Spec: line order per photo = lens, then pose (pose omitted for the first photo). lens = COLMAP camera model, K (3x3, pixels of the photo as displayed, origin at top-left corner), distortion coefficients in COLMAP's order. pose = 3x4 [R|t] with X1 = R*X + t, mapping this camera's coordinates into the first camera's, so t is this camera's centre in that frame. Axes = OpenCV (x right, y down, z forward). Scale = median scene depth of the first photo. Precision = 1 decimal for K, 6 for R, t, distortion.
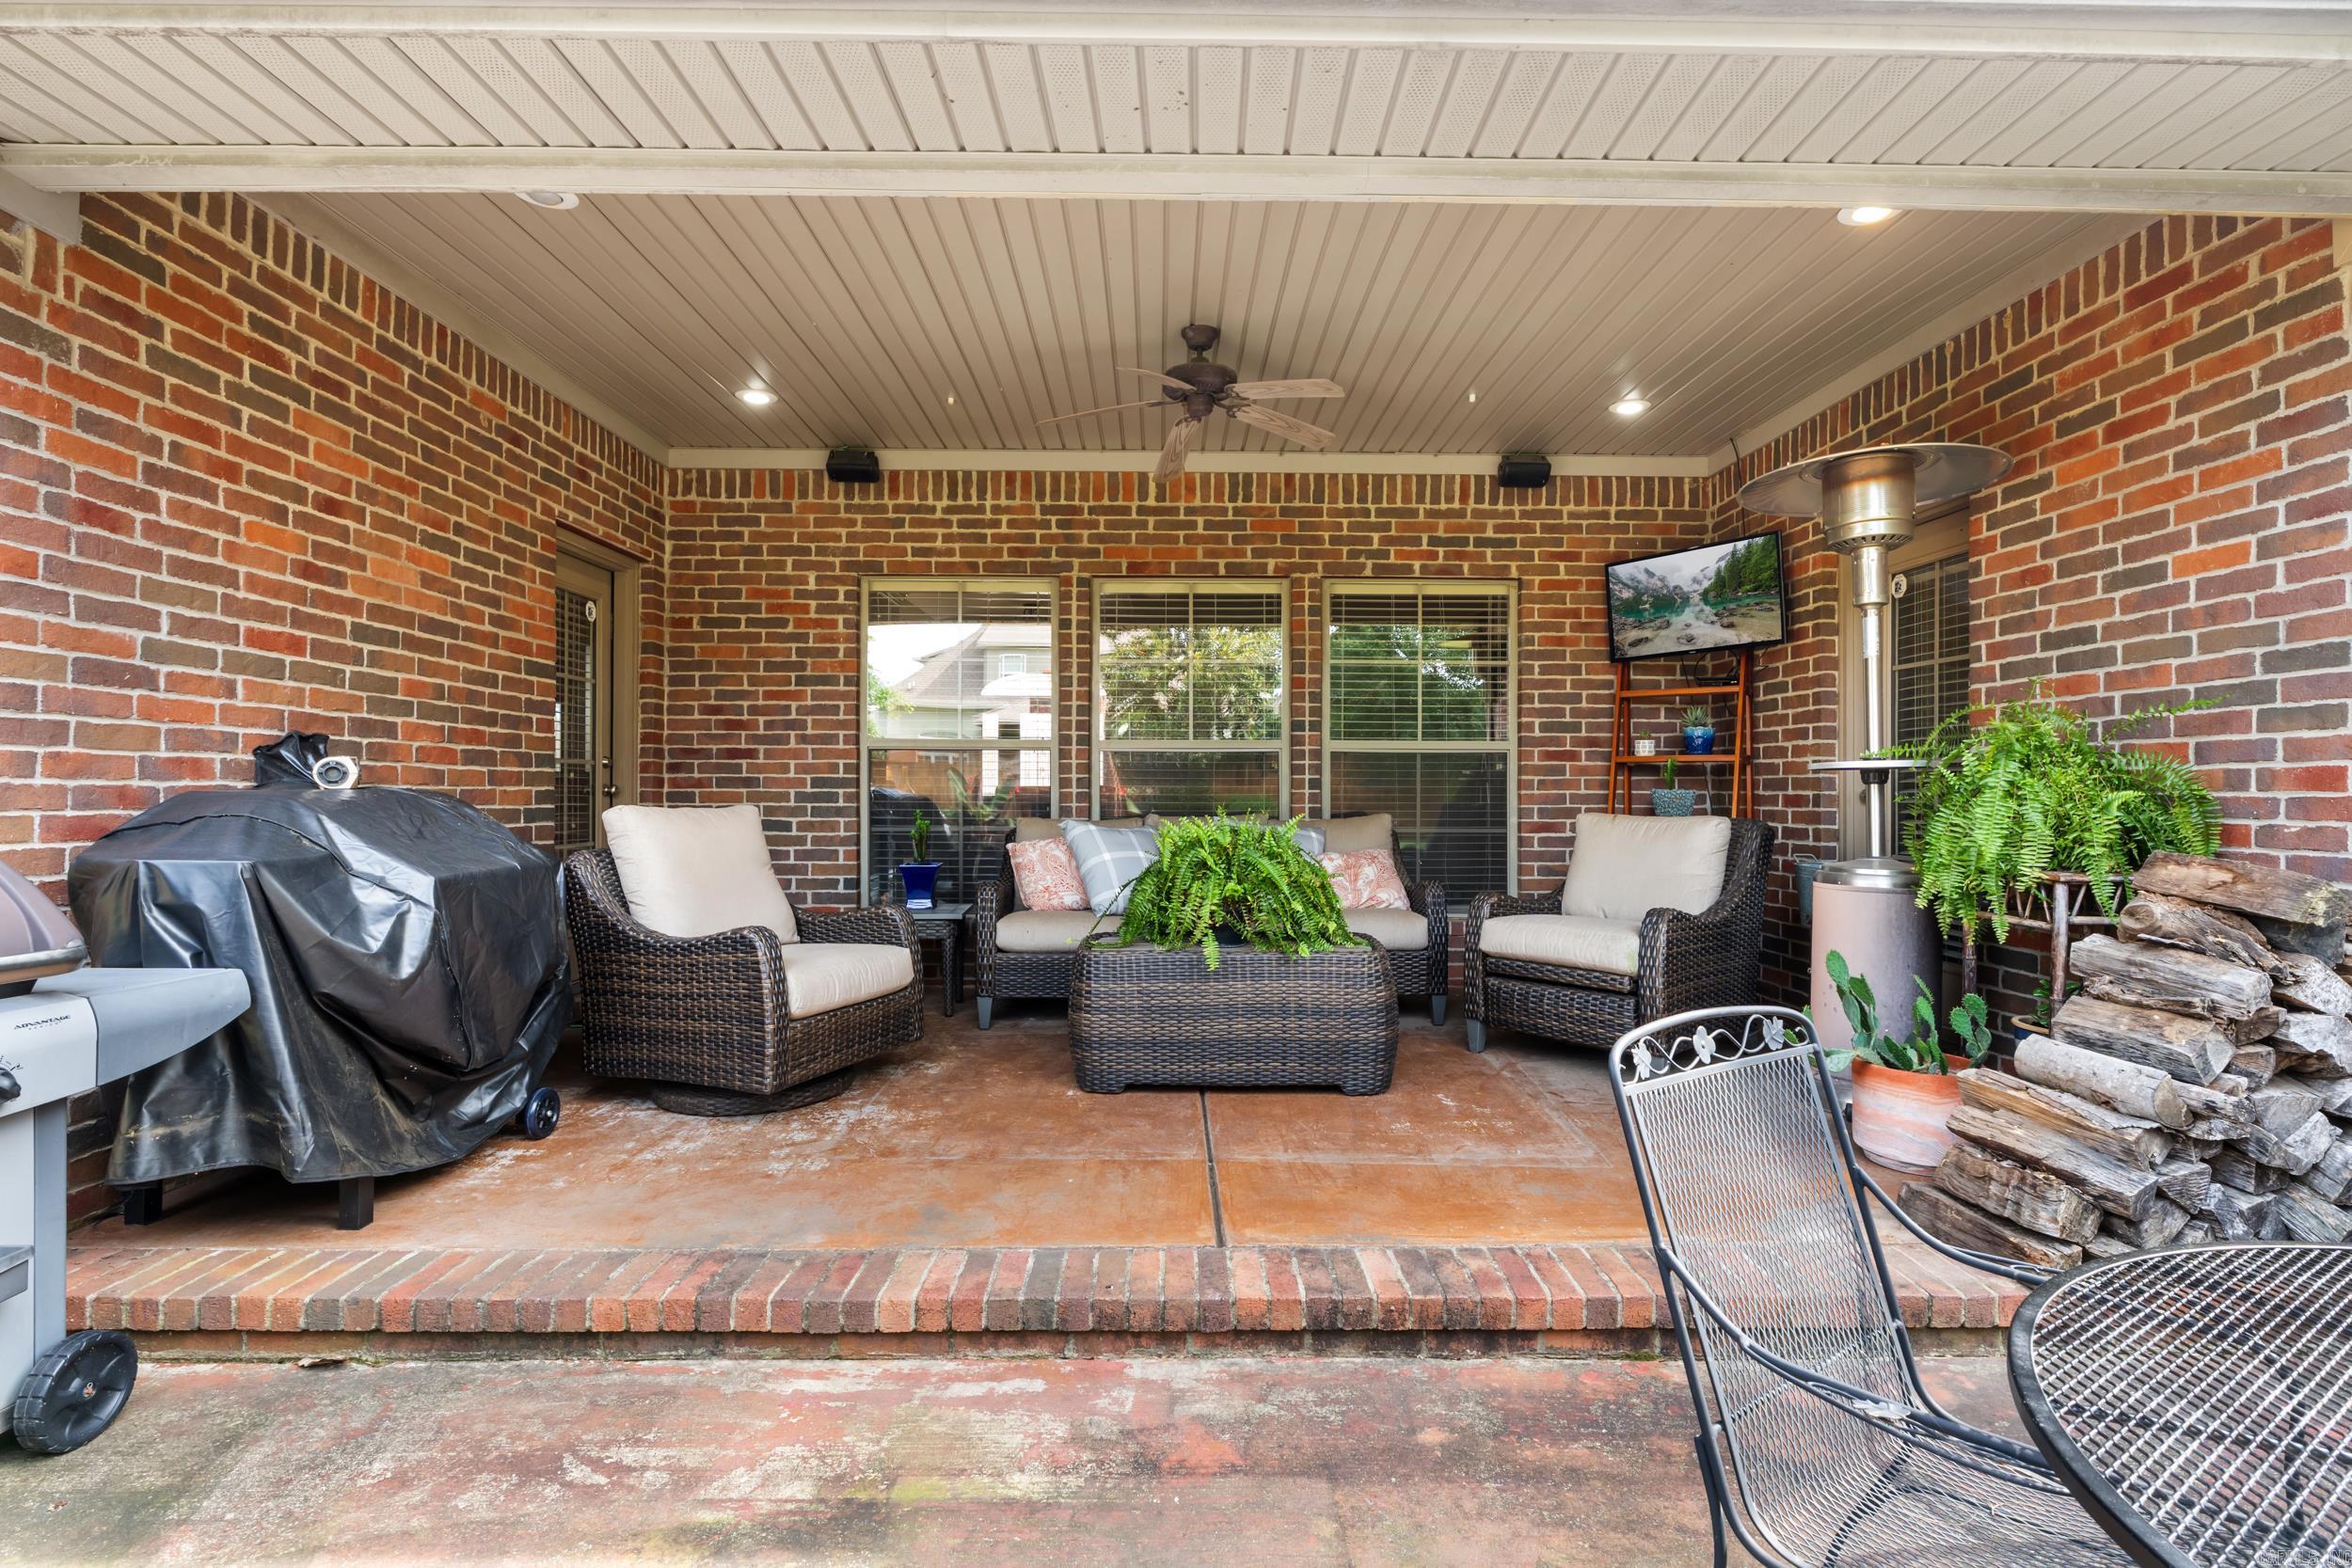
lens RADIAL K [[1124.6, 0, 1176.0], [0, 1124.6, 784.0], [0, 0, 1]] dist [-0.011188, -0.000501]
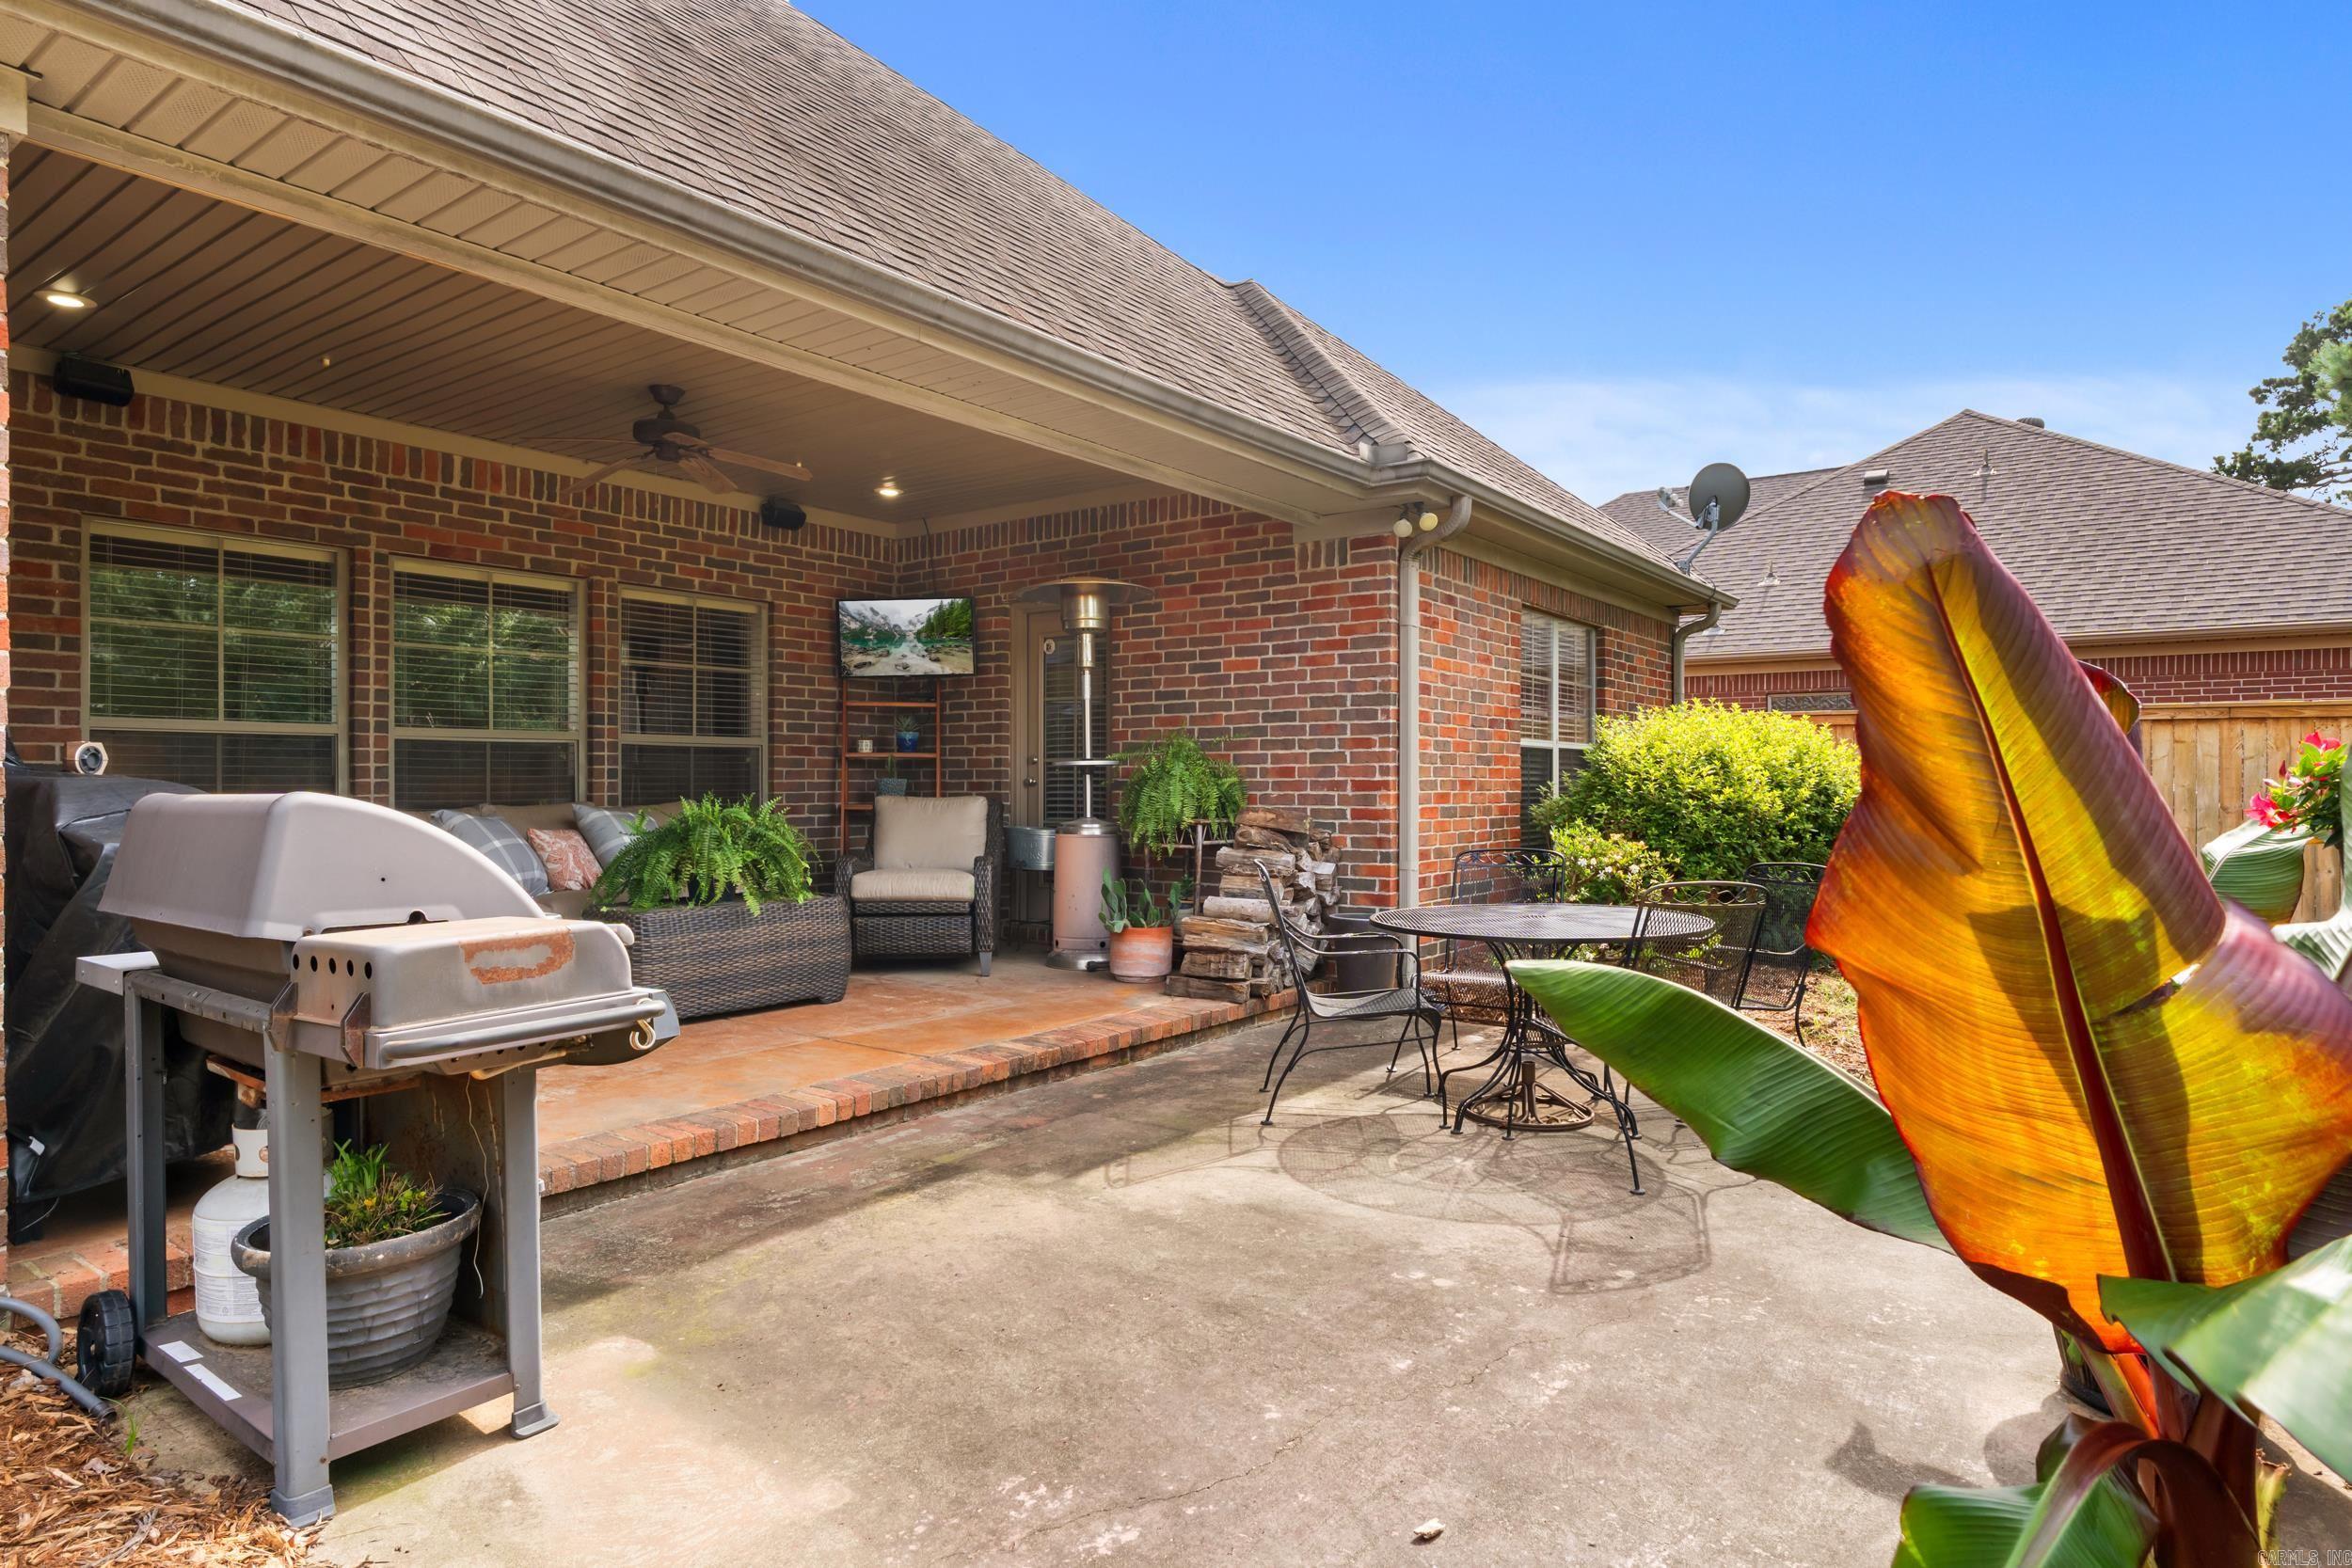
lens RADIAL K [[1346.7, 0, 1176.0], [0, 1346.7, 784.0], [0, 0, 1]] dist [-0.002184, -0.001597]
pose [[0.601198, -0.004640, 0.799086, -0.582553], [-0.000823, 0.999979, 0.006426, 0.000816], [-0.799099, -0.004520, 0.601182, -0.205552]]
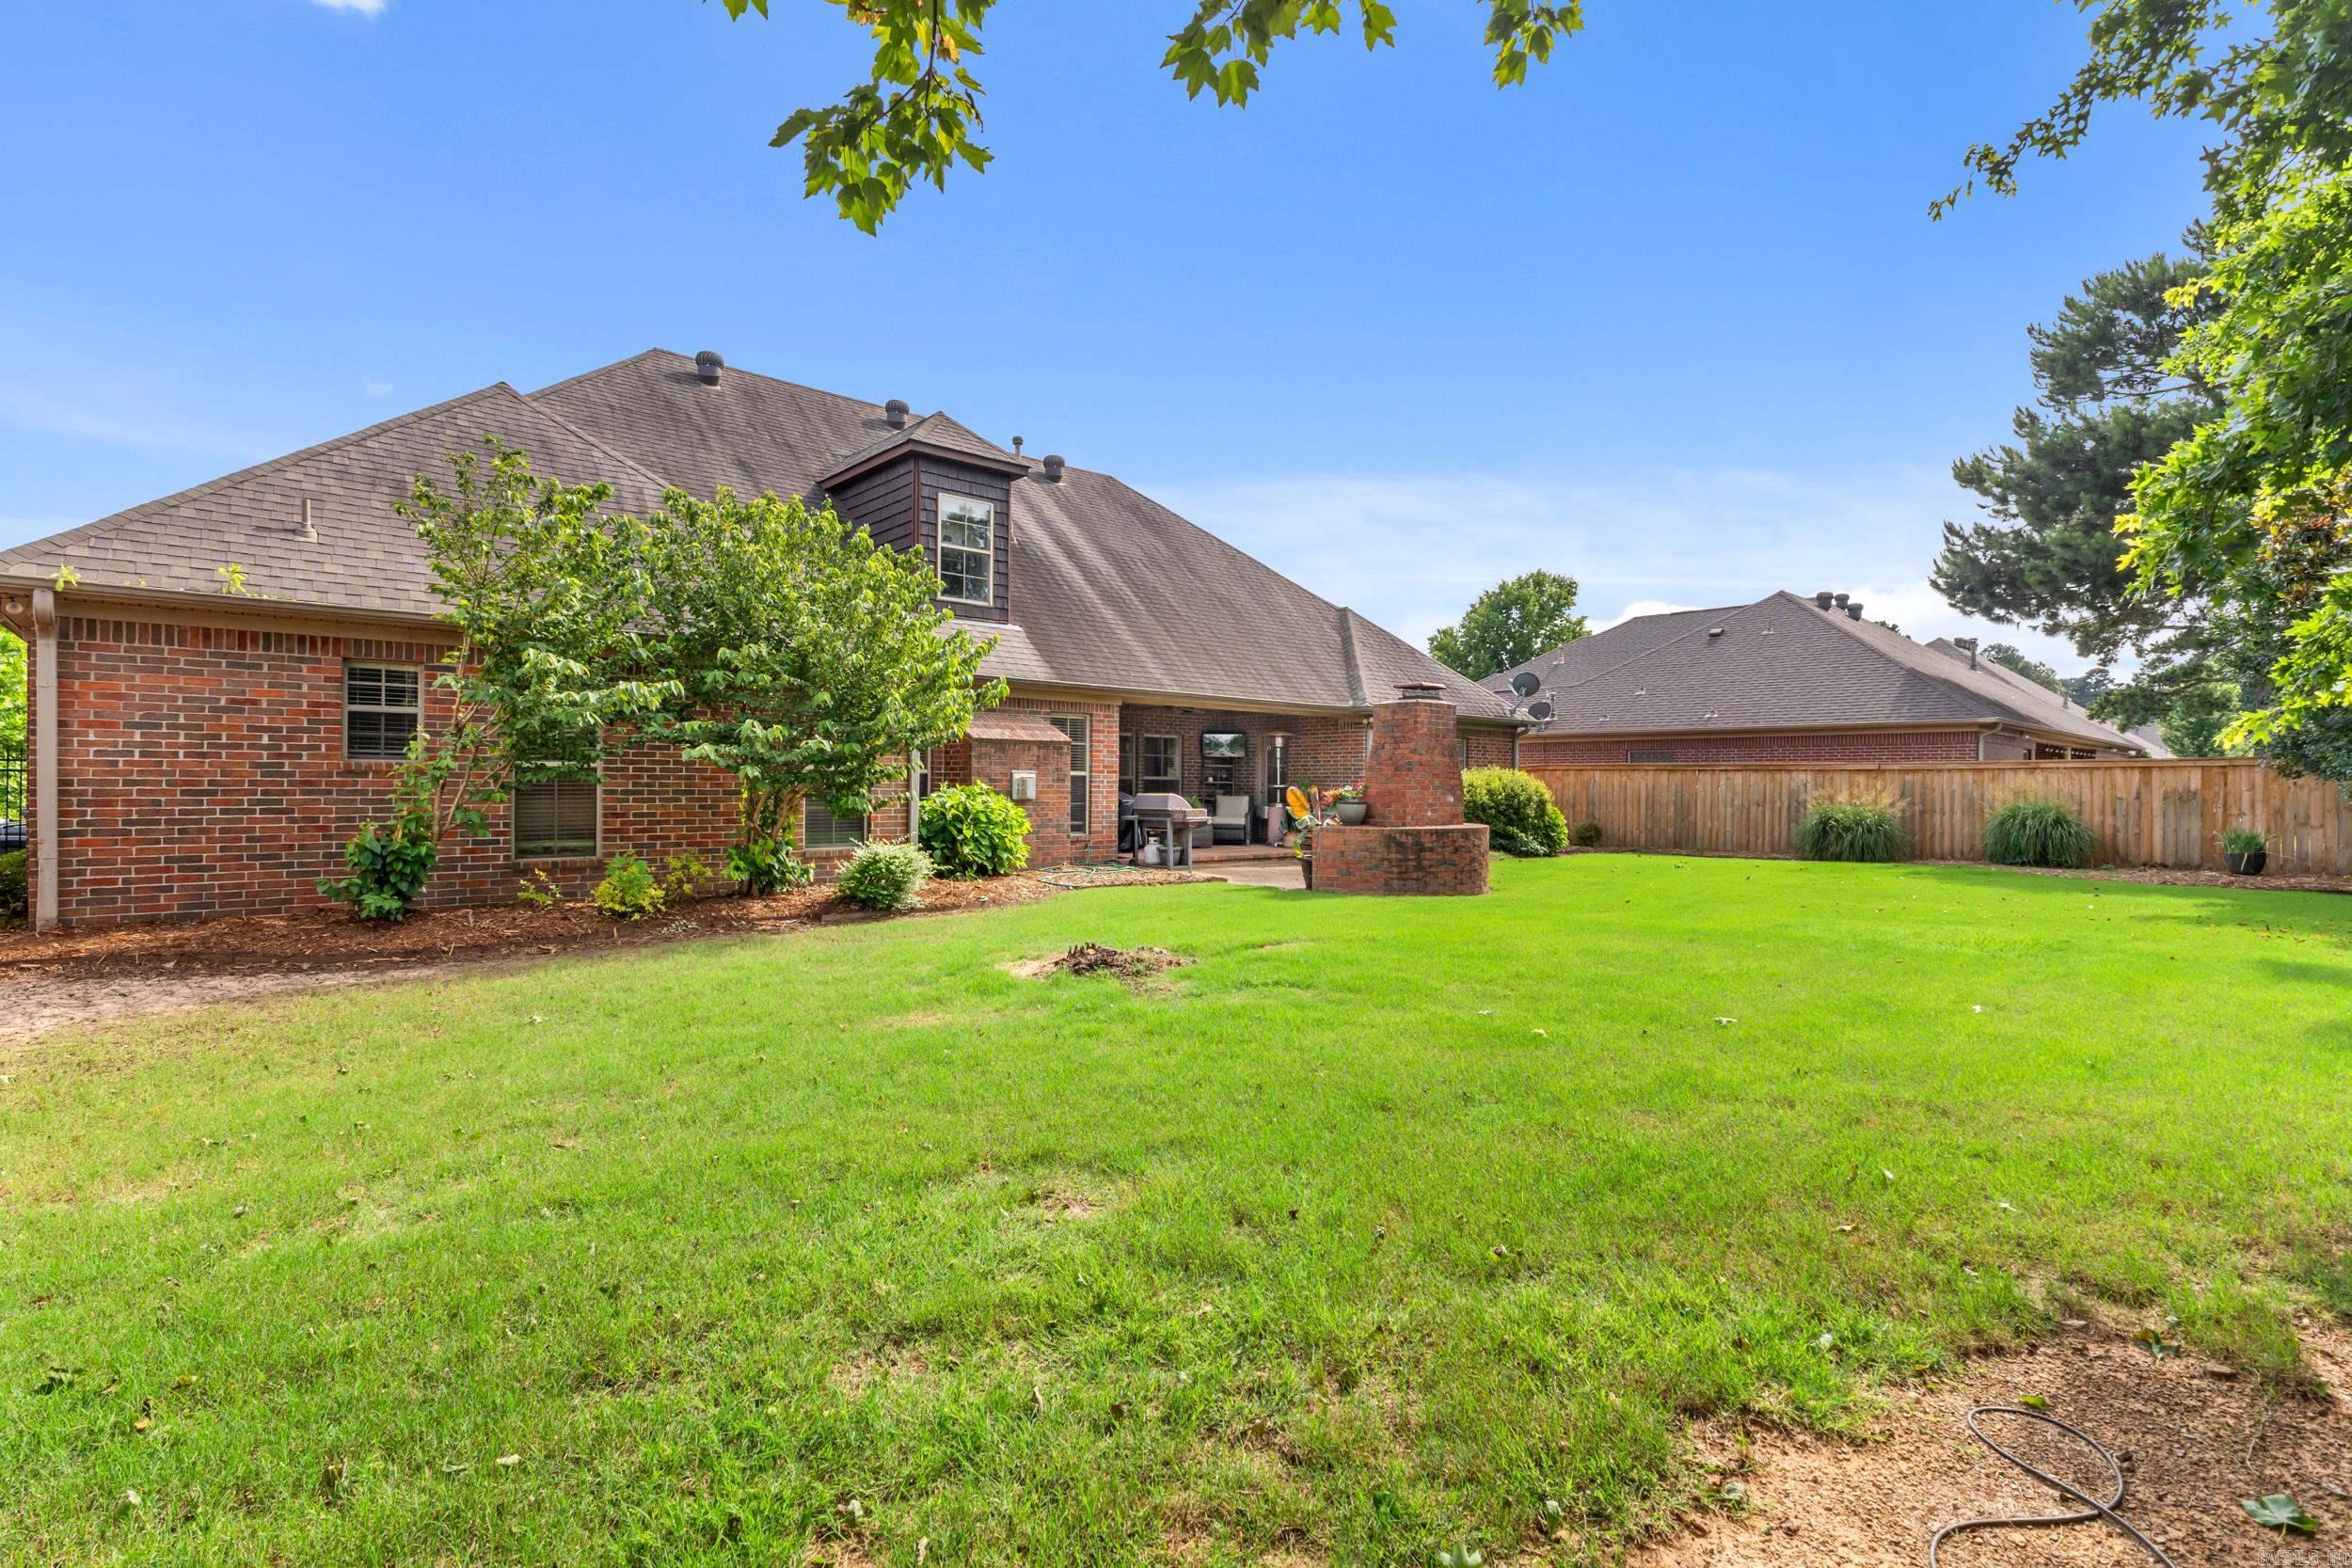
lens RADIAL K [[1074.3, 0, 1176.0], [0, 1074.3, 784.0], [0, 0, 1]] dist [0.000093, 0.000000]
pose [[0.748317, 0.006680, 0.663308, -2.187229], [-0.009124, 0.999958, 0.000223, -0.015177], [-0.663279, -0.006219, 0.748347, -1.772875]]
